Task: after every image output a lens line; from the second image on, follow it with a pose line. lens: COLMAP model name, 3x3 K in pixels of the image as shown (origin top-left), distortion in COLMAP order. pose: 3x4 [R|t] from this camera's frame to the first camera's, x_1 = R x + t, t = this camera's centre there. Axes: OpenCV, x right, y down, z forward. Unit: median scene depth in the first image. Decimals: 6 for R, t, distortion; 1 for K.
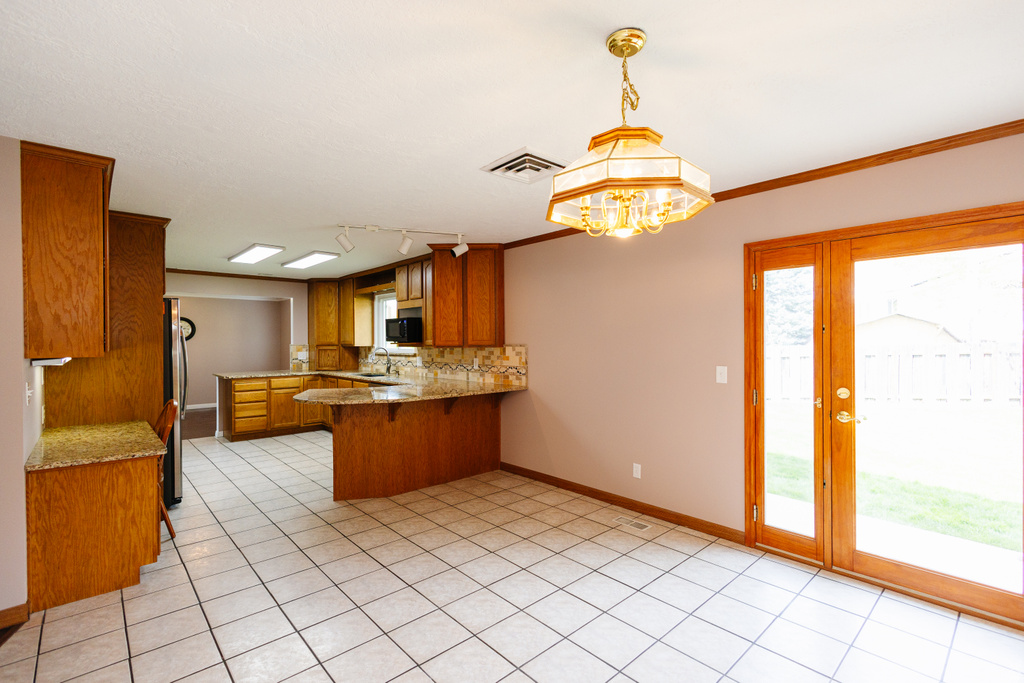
lens RADIAL K [[470.4, 0, 512.2], [0, 470.4, 339.5], [0, 0, 1]] dist [0.014454, -0.000887]
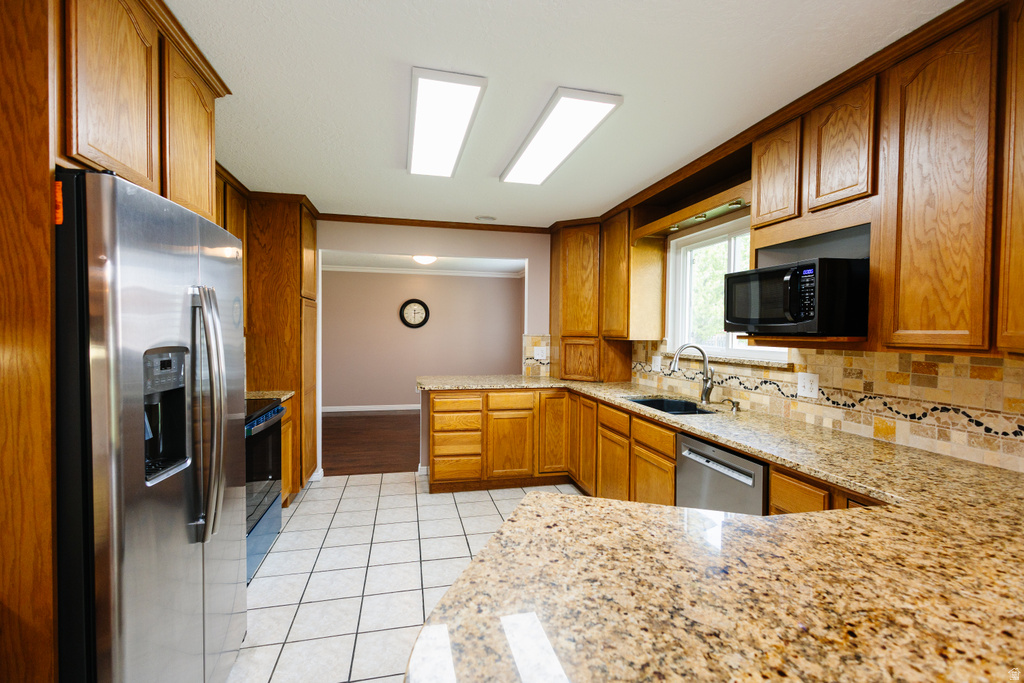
lens RADIAL K [[470.4, 0, 512.6], [0, 470.4, 343.2], [0, 0, 1]] dist [0.014454, -0.000887]
pose [[0.874403, 0.027186, -0.484437, -0.234541], [-0.013819, 0.999419, 0.031142, 0.003860], [0.485003, -0.020536, 0.874272, 0.580681]]
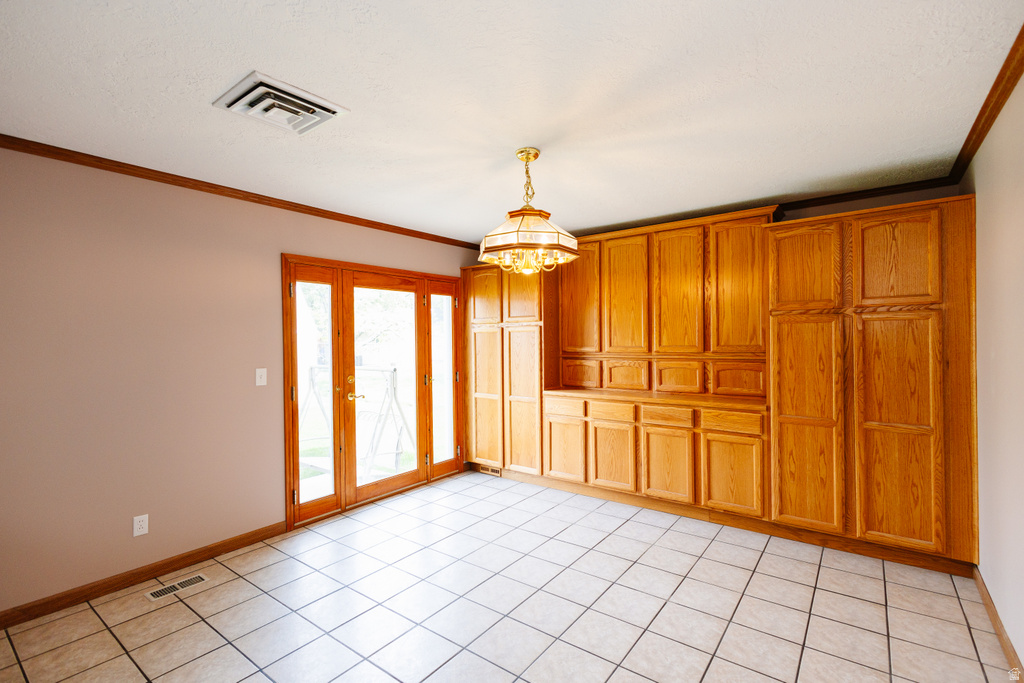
lens RADIAL K [[470.4, 0, 514.1], [0, 470.4, 336.7], [0, 0, 1]] dist [0.014454, -0.000887]
pose [[-0.184596, 0.011997, 0.982741, -0.356289], [0.012574, 0.999872, -0.009844, 0.003026], [-0.982734, 0.010540, -0.184723, 0.363908]]
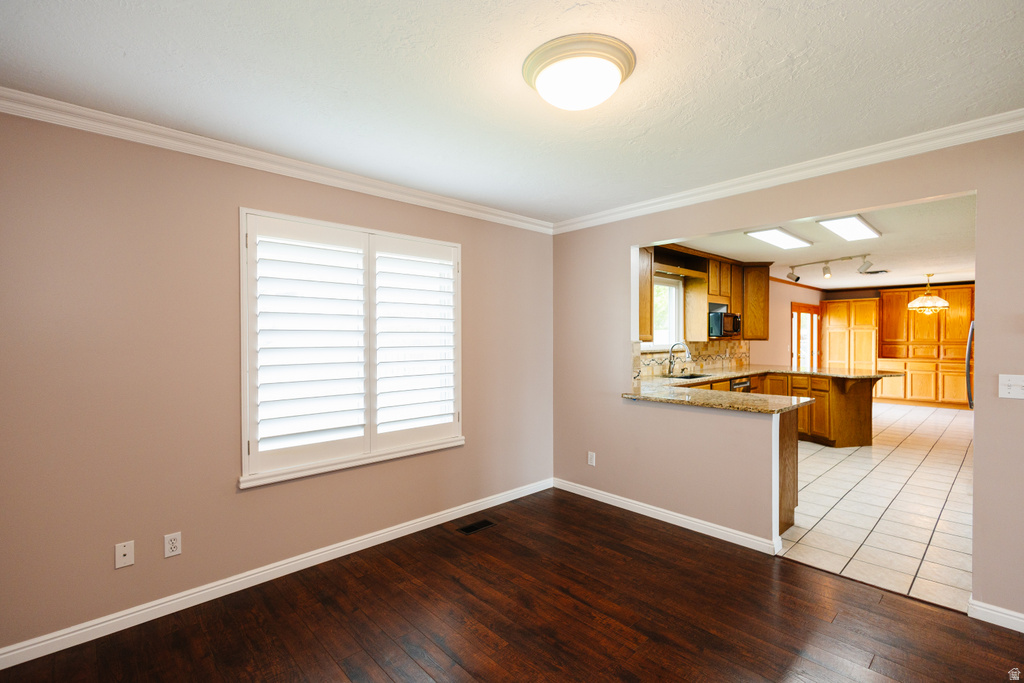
lens RADIAL K [[470.4, 0, 515.3], [0, 470.4, 341.3], [0, 0, 1]] dist [0.014454, -0.000887]
pose [[-0.026687, -0.007352, 0.999617, -1.240051], [0.000477, 0.999973, 0.007367, 0.008210], [-0.999644, 0.000673, -0.026683, 1.469050]]
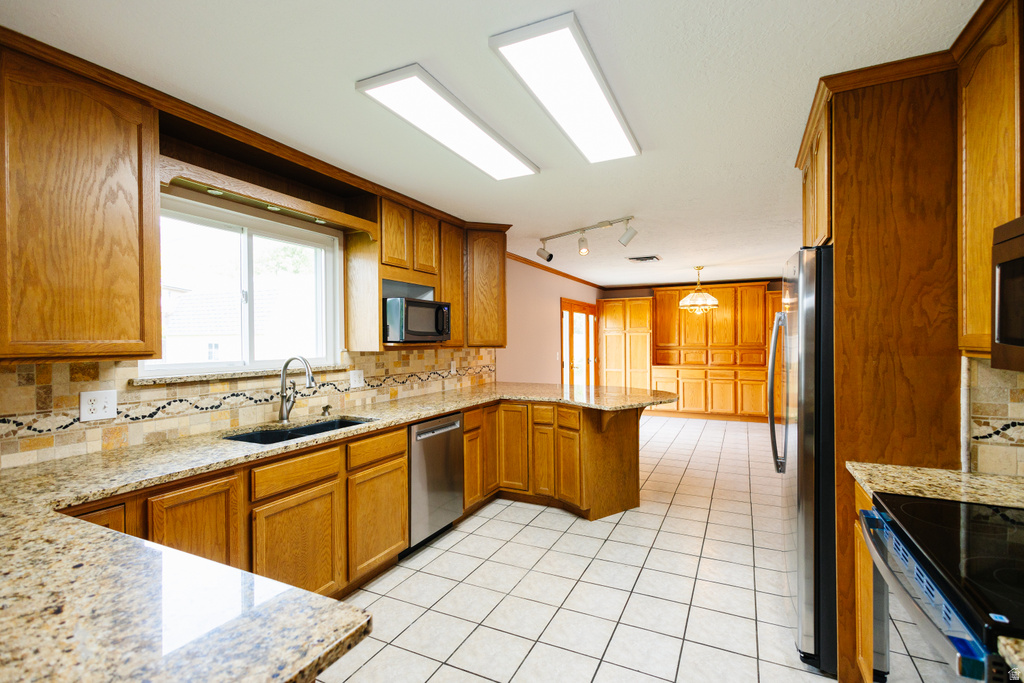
lens RADIAL K [[470.4, 0, 517.7], [0, 470.4, 342.9], [0, 0, 1]] dist [0.014454, -0.000887]
pose [[-0.379752, 0.002044, 0.925086, -0.804414], [0.007518, 0.999971, 0.000877, 0.006983], [-0.925058, 0.007288, -0.379757, 1.094411]]
